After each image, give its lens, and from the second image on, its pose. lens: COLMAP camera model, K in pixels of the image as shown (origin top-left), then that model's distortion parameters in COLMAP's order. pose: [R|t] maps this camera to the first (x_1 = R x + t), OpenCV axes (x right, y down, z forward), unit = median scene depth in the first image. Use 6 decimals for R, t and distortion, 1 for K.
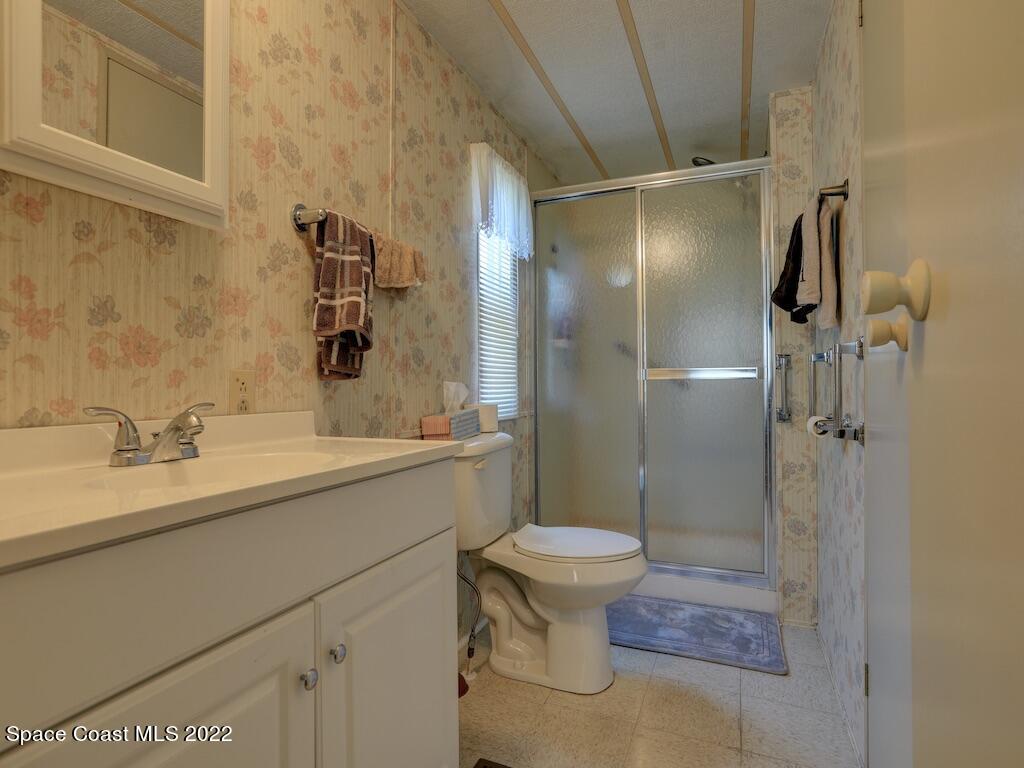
lens RADIAL K [[529.8, 0, 512.0], [0, 529.8, 384.0], [0, 0, 1]] dist [-0.022139, -0.000029]
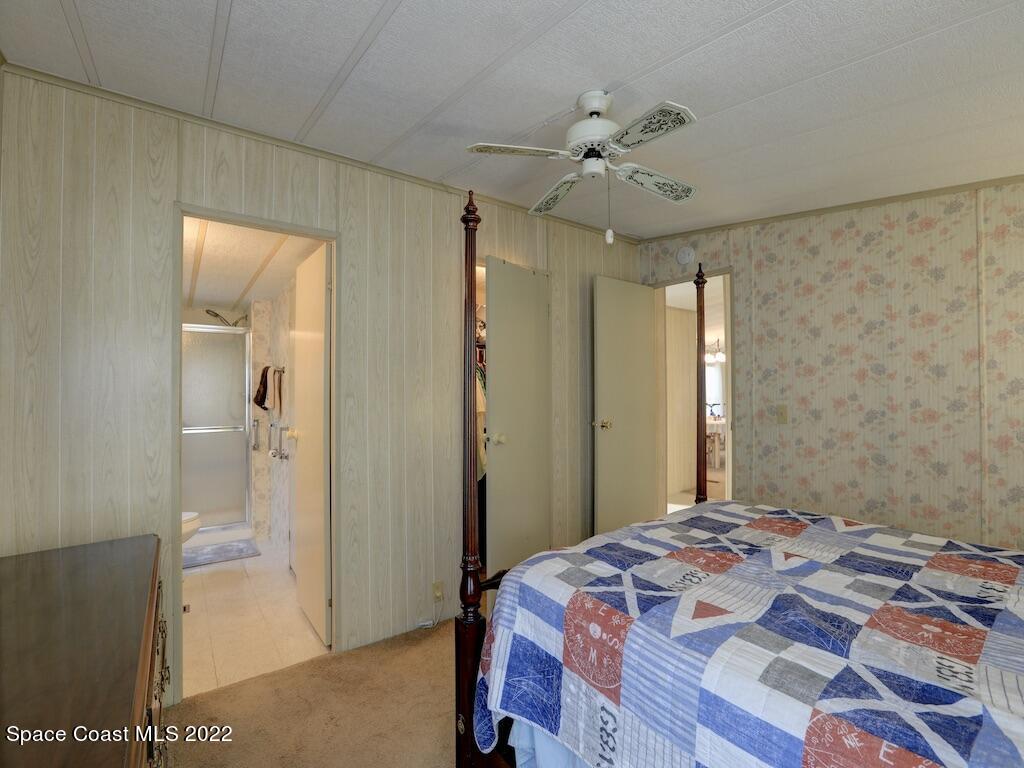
lens RADIAL K [[463.4, 0, 512.0], [0, 463.4, 384.0], [0, 0, 1]] dist [-0.001995, -0.000241]
pose [[0.519342, 0.009592, 0.854512, -0.610501], [-0.004738, 0.999954, -0.008345, -0.202695], [-0.854553, 0.000286, 0.519364, -0.962647]]
